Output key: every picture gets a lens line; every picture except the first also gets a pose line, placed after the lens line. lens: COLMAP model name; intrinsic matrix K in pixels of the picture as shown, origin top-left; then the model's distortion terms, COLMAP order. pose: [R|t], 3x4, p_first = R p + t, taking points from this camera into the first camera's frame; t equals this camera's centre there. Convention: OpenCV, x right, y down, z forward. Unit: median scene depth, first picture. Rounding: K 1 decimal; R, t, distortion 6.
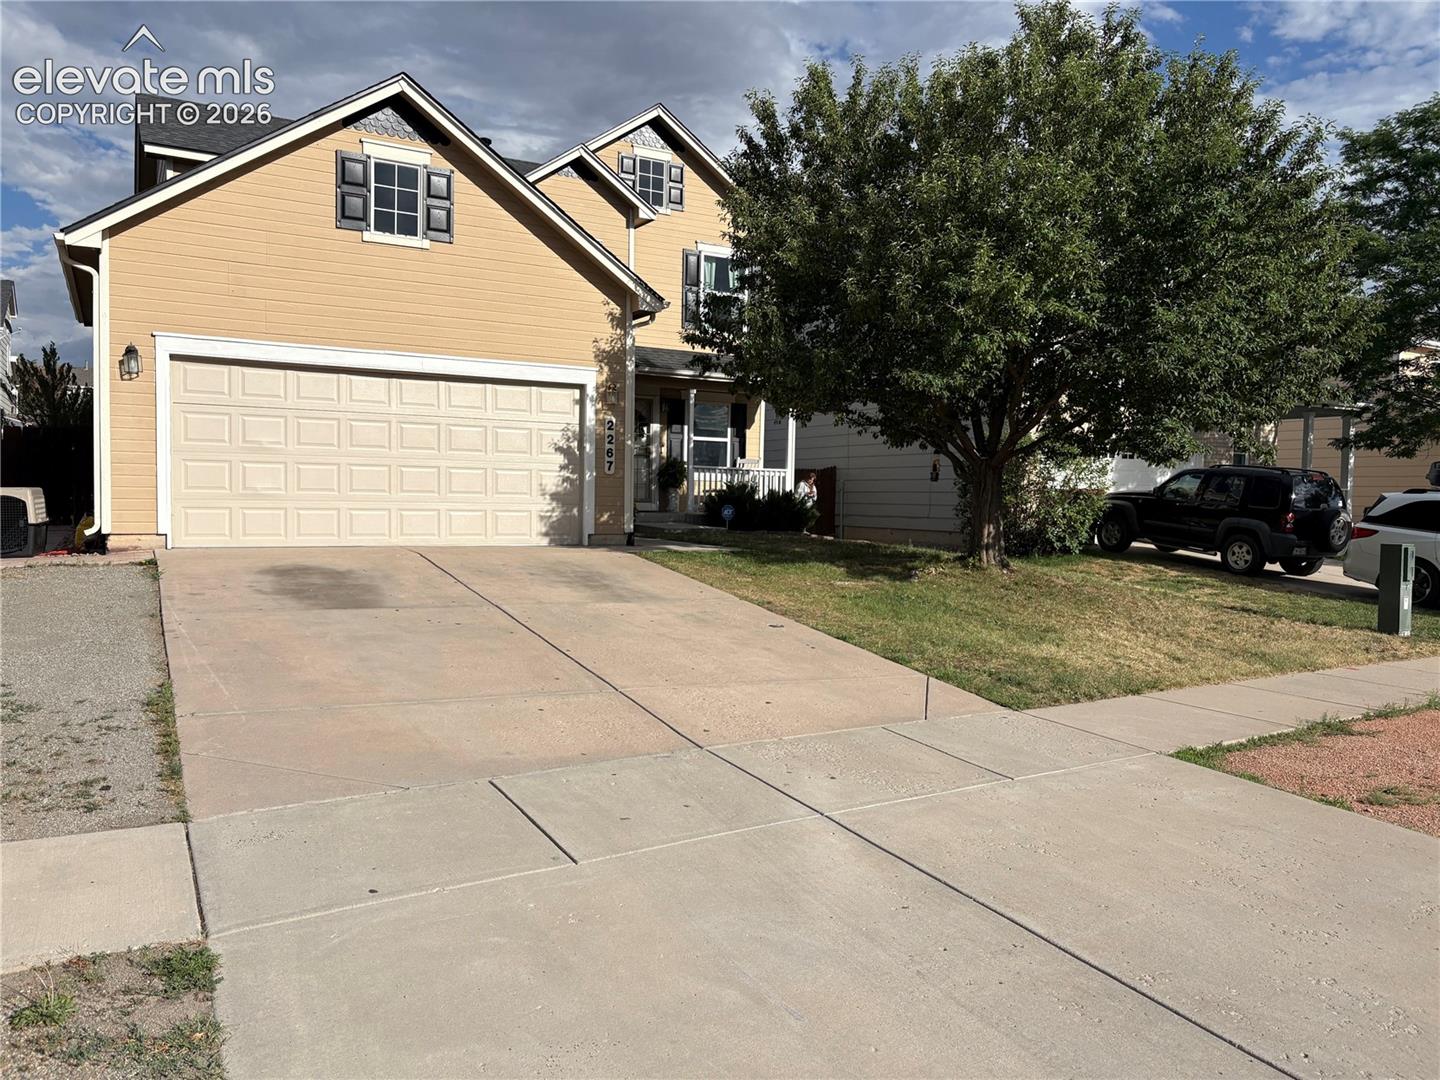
lens RADIAL K [[1081.2, 0, 720.0], [0, 1081.2, 540.0], [0, 0, 1]] dist [0.027028, -0.004703]
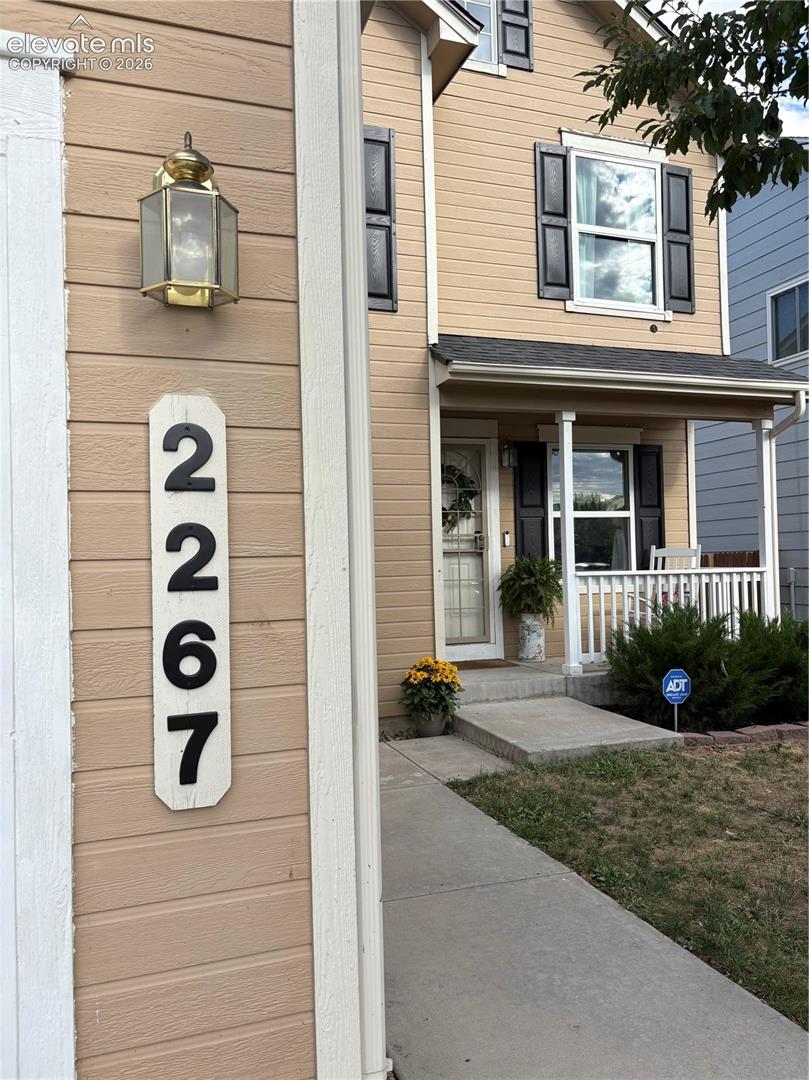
lens RADIAL K [[810.9, 0, 408.9], [0, 810.9, 555.7], [0, 0, 1]] dist [0.027028, -0.004703]
pose [[0.986762, -0.038767, -0.157474, -0.041035], [0.031873, 0.998430, -0.046071, -0.063415], [0.159013, 0.040442, 0.986448, 0.651406]]
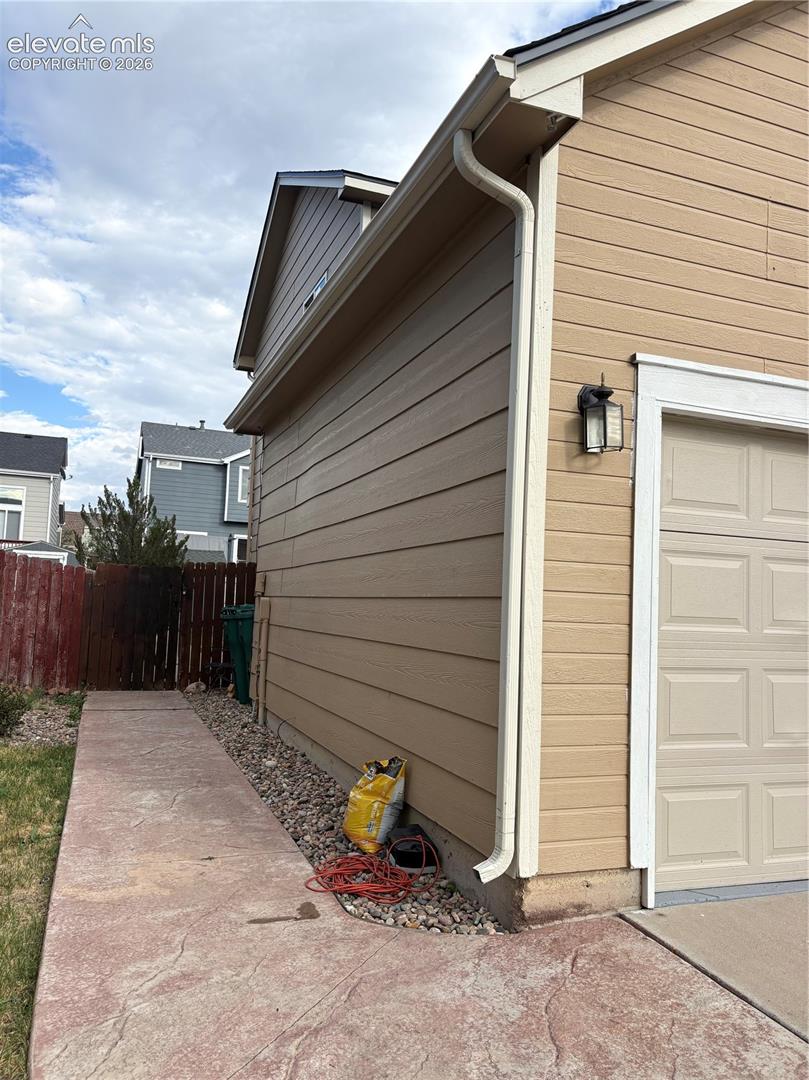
lens RADIAL K [[810.9, 0, 408.9], [0, 810.9, 555.7], [0, 0, 1]] dist [0.027028, -0.004703]
pose [[0.990354, 0.011263, -0.138100, -0.332996], [-0.026473, 0.993711, -0.108801, -0.048932], [0.136006, 0.111408, 0.984424, 0.416929]]
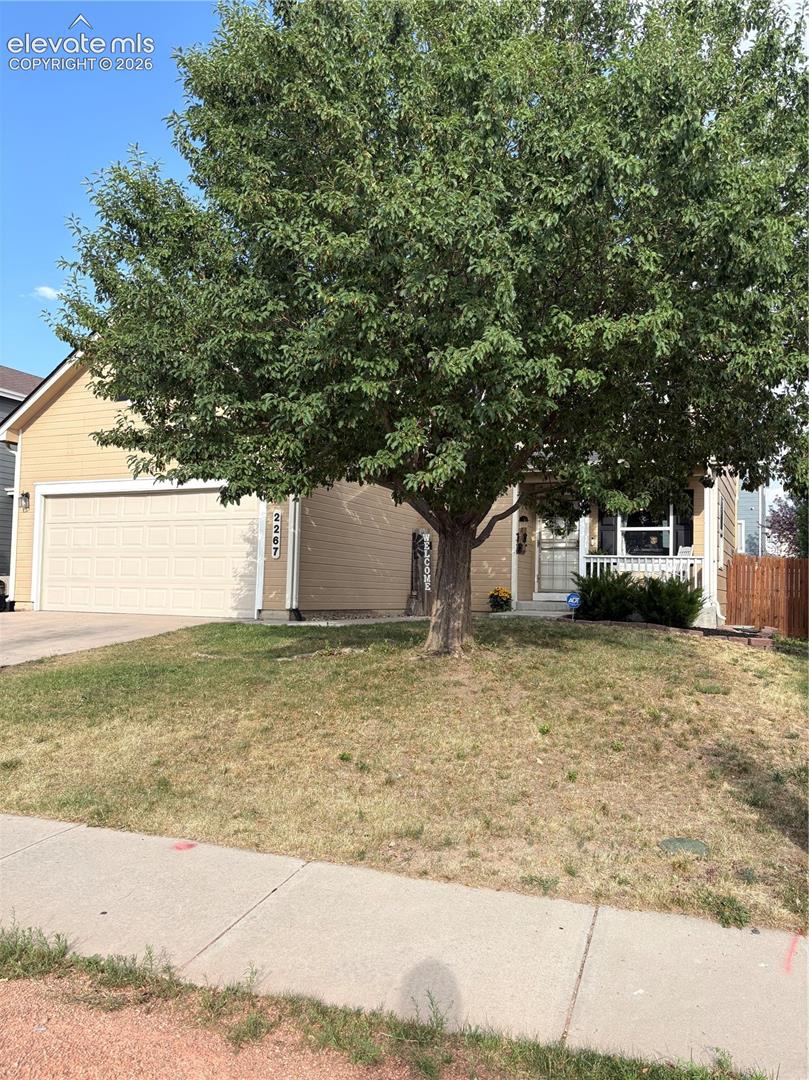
lens RADIAL K [[810.9, 0, 408.9], [0, 810.9, 555.7], [0, 0, 1]] dist [0.027028, -0.004703]
pose [[0.601030, -0.043674, -0.798032, 0.503541], [-0.040130, 0.995597, -0.084710, 0.004171], [0.798218, 0.082938, 0.596631, 0.424890]]
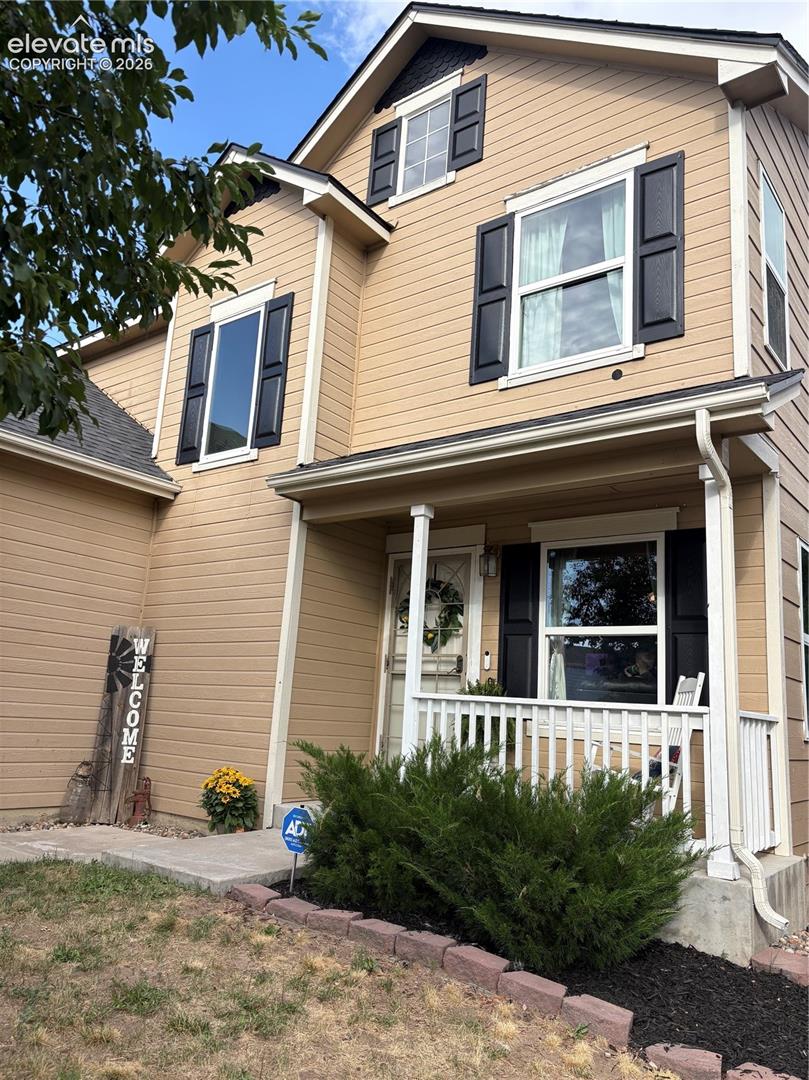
lens RADIAL K [[810.9, 0, 408.9], [0, 810.9, 555.7], [0, 0, 1]] dist [0.027028, -0.004703]
pose [[0.404608, -0.167476, -0.899024, 0.255130], [-0.084564, 0.972023, -0.219133, -0.053866], [0.910572, 0.164688, 0.379126, 0.900626]]
